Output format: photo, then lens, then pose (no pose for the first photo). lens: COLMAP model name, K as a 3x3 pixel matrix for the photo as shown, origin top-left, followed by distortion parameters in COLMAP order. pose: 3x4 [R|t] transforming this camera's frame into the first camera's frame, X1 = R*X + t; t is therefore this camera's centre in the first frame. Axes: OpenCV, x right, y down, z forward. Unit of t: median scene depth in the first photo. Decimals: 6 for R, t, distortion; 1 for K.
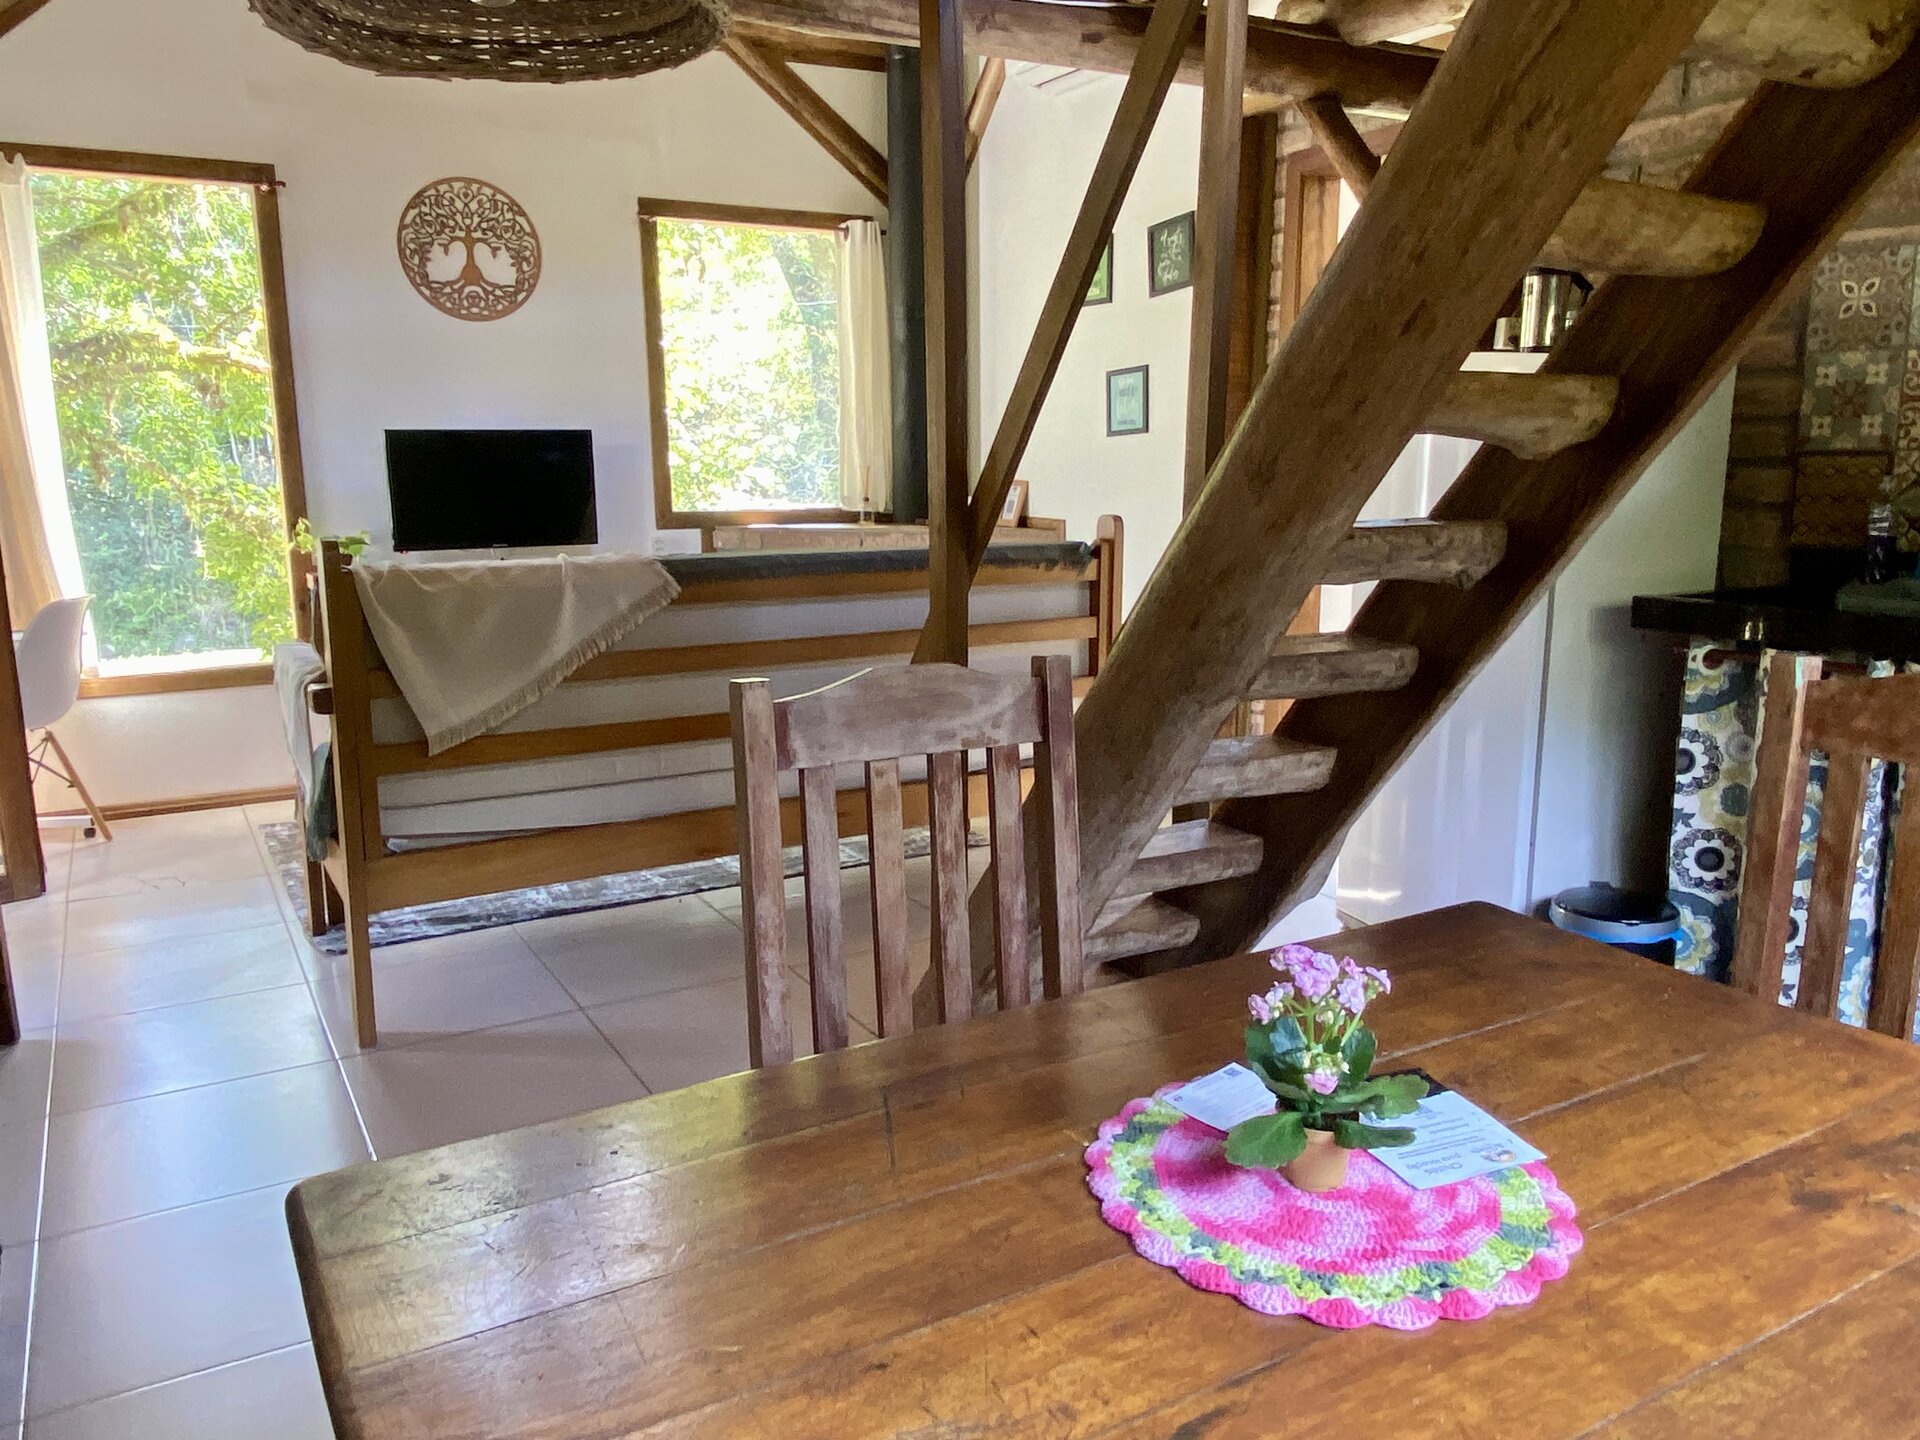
lens RADIAL K [[1388.1, 0, 960.0], [0, 1388.1, 720.0], [0, 0, 1]] dist [0.059005, -0.080372]
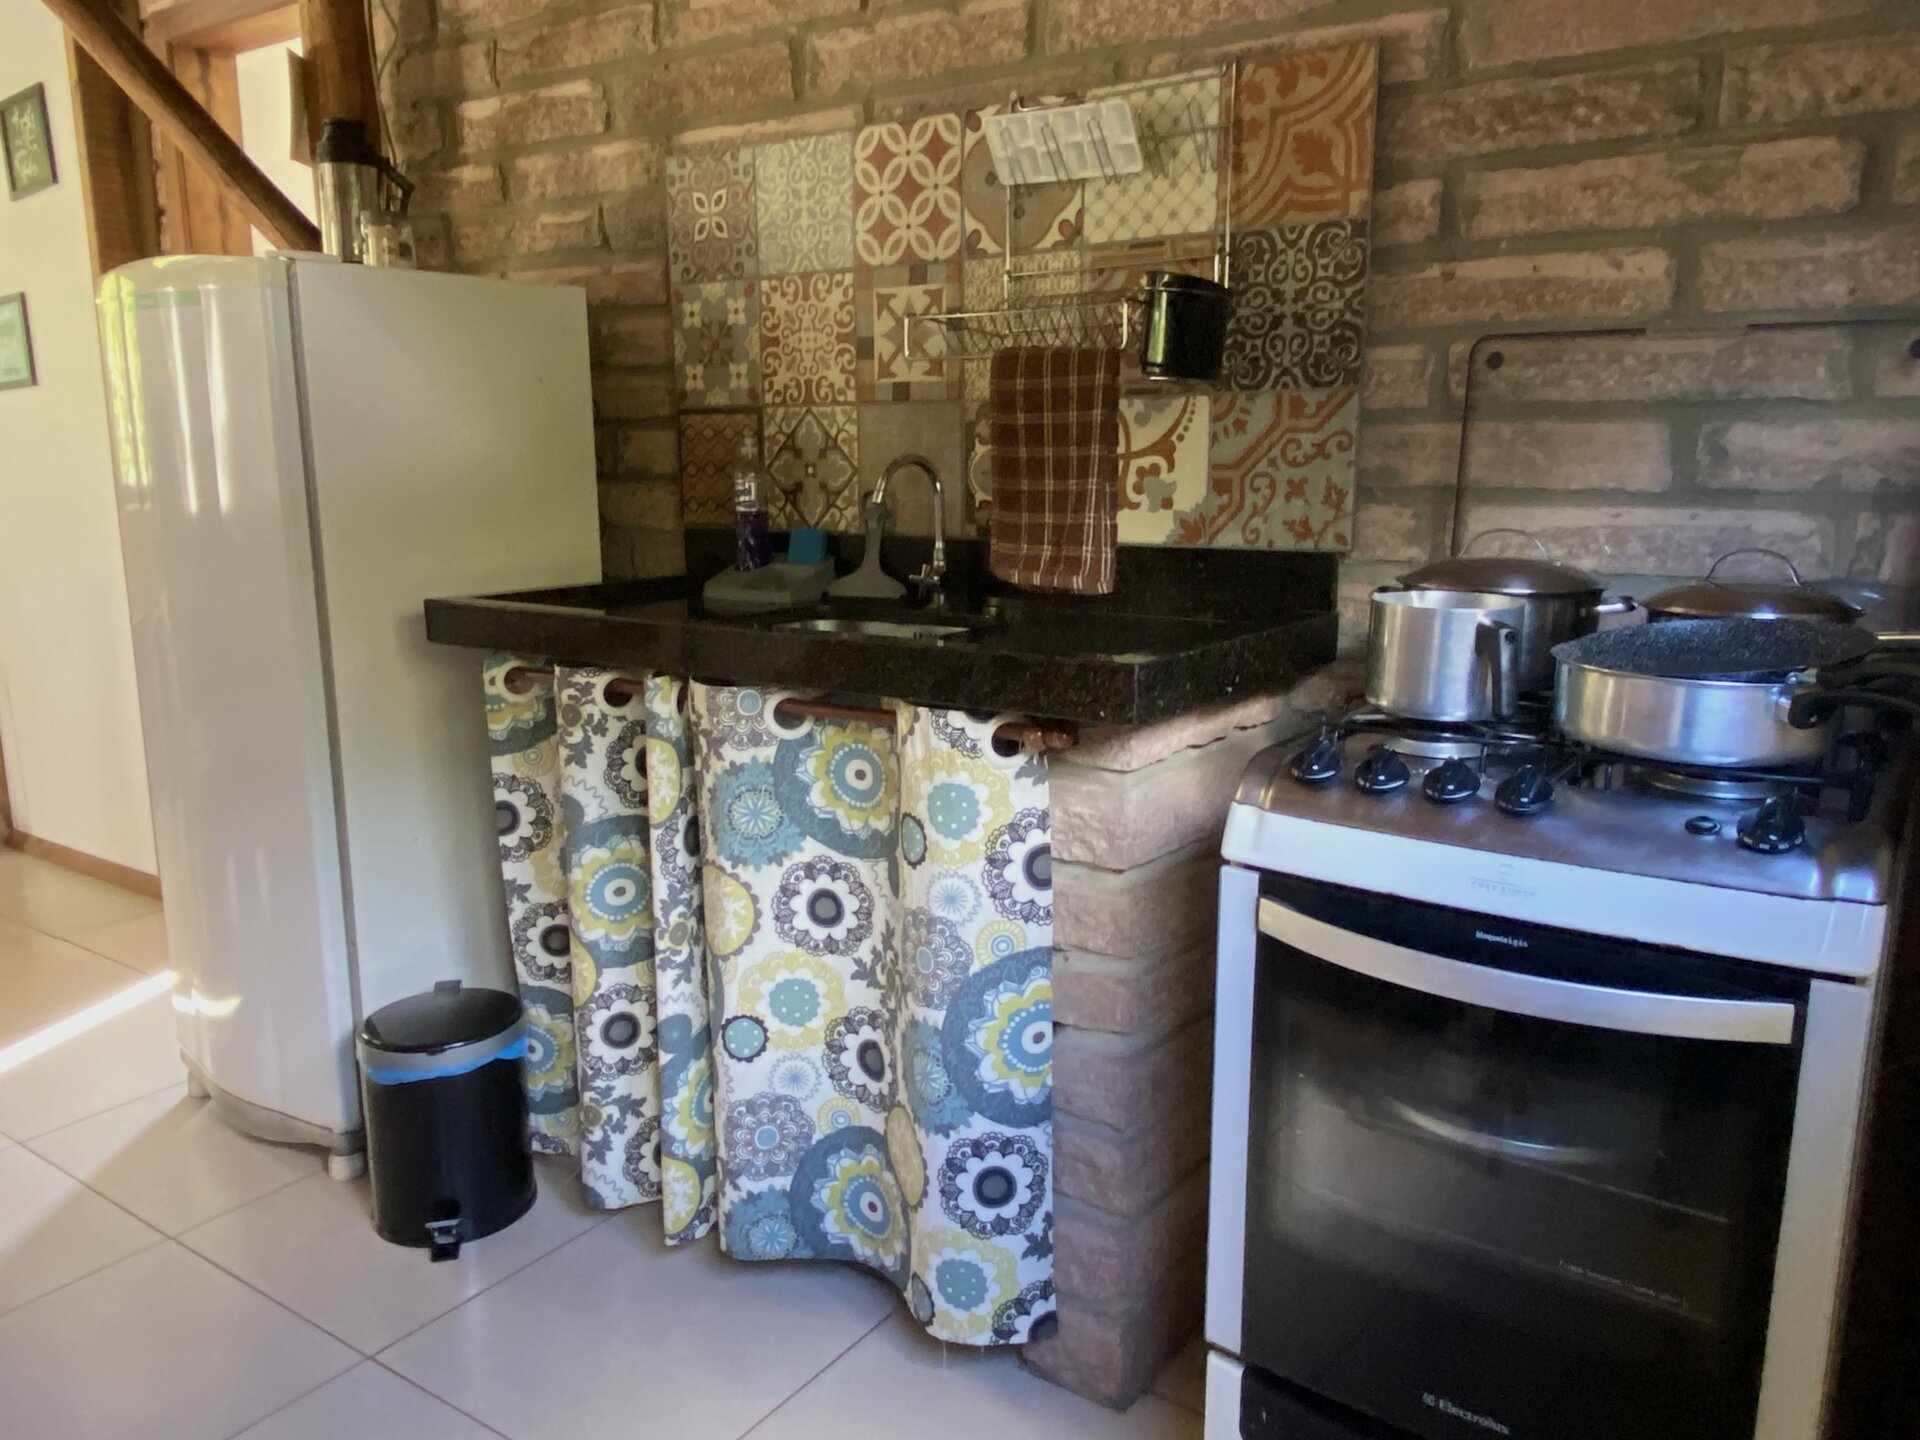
lens RADIAL K [[1388.1, 0, 960.0], [0, 1388.1, 720.0], [0, 0, 1]] dist [0.059005, -0.080372]
pose [[0.907218, -0.079493, 0.413081, 0.408848], [0.075575, 0.996805, 0.025846, -0.022048], [-0.413816, 0.007771, 0.910327, 0.208894]]
